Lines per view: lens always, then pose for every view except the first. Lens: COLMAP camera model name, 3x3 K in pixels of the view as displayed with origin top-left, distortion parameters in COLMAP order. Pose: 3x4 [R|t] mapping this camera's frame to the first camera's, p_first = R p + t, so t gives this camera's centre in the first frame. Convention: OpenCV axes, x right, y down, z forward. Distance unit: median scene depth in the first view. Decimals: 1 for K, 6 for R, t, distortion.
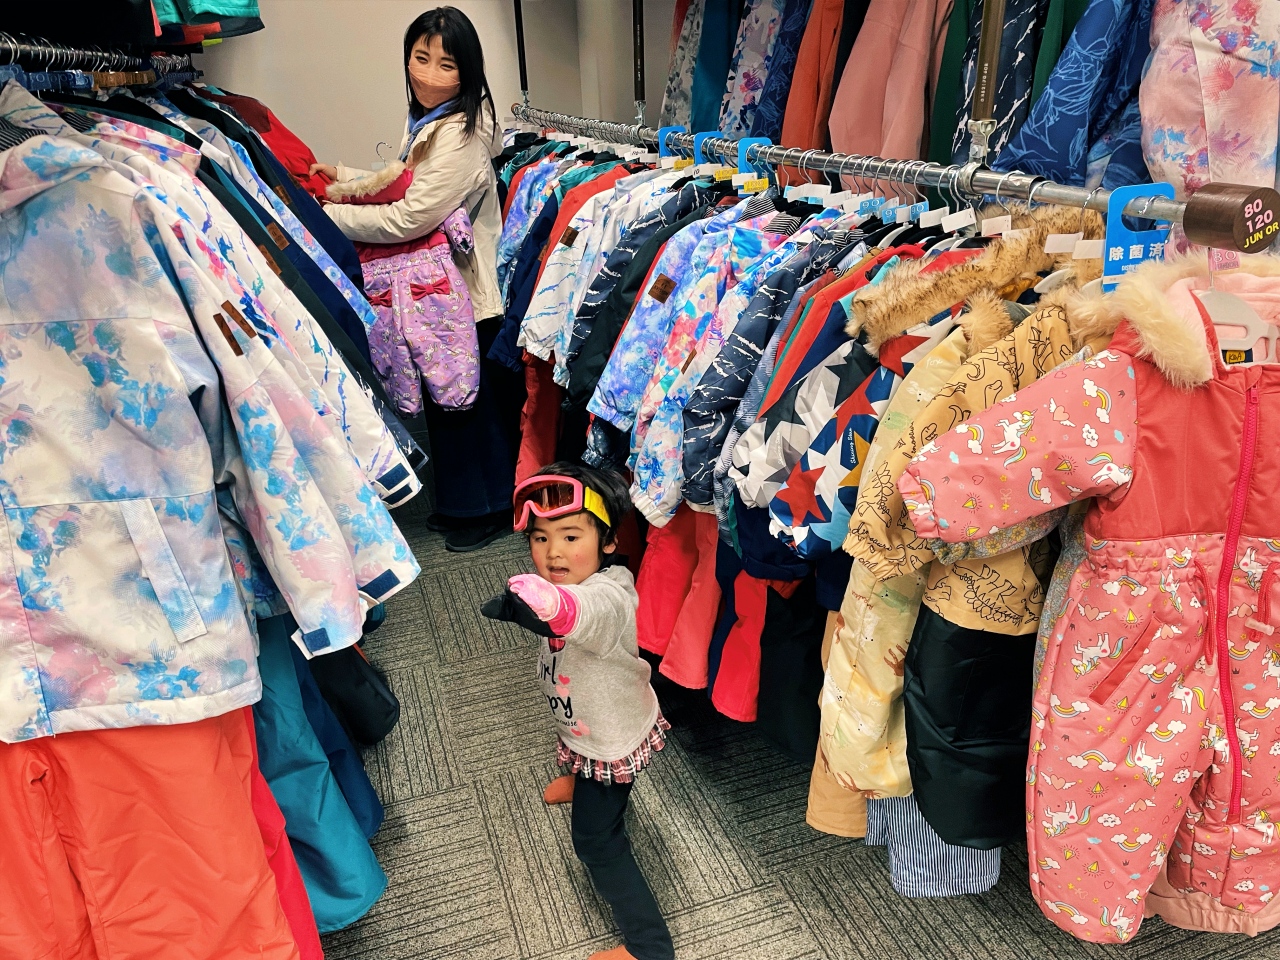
lens RADIAL K [[970.4, 0, 640.0], [0, 970.4, 480.0], [0, 0, 1]] dist [0.050256, -0.098818]
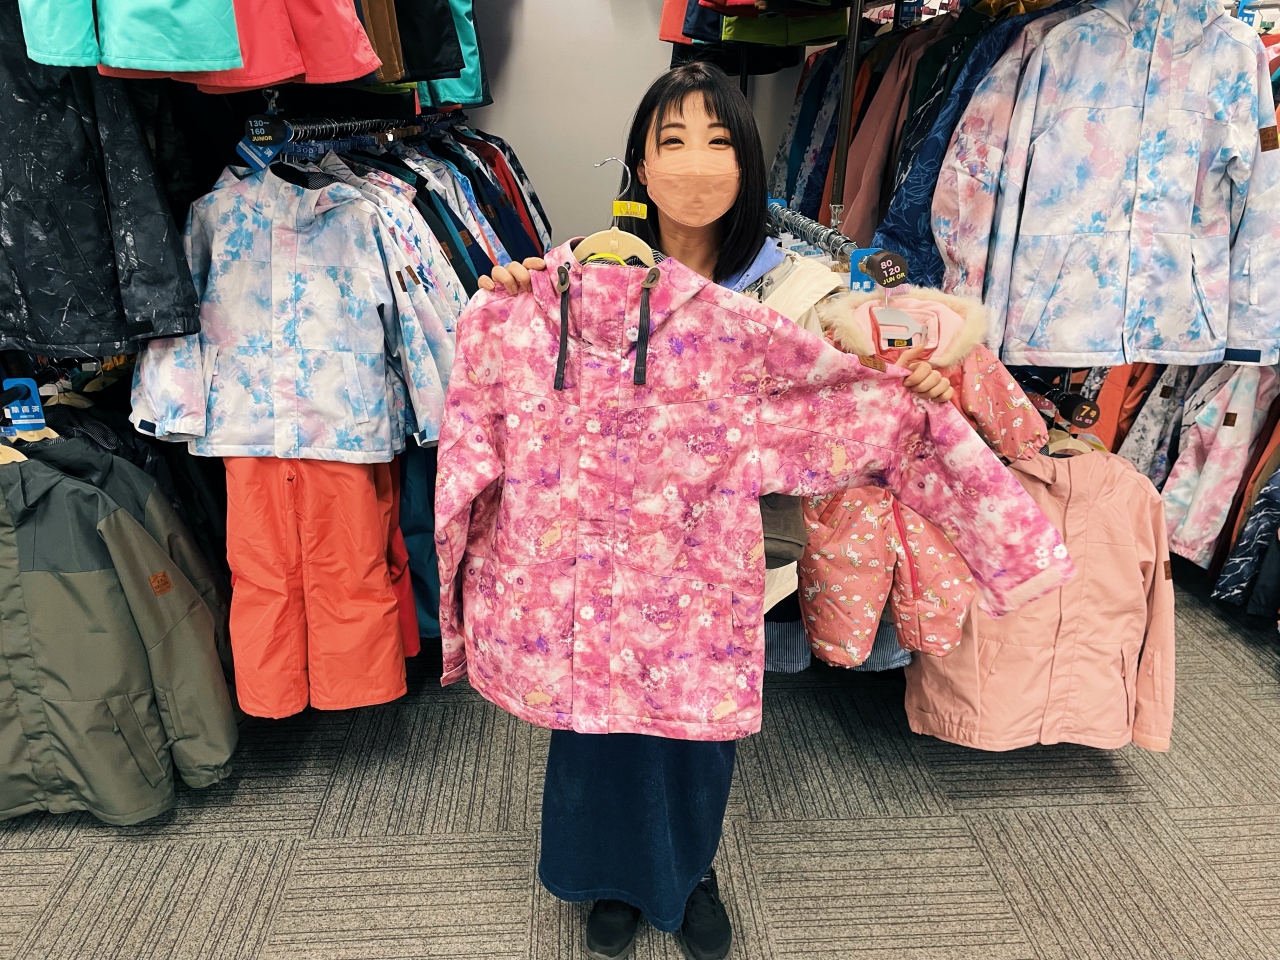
lens RADIAL K [[979.2, 0, 640.0], [0, 979.2, 480.0], [0, 0, 1]] dist [-0.066147, -0.000341]
pose [[0.958851, 0.144137, -0.244598, 0.626594], [-0.148643, 0.988891, 0.000037, 0.192377], [0.241887, 0.036323, 0.969624, -0.864396]]
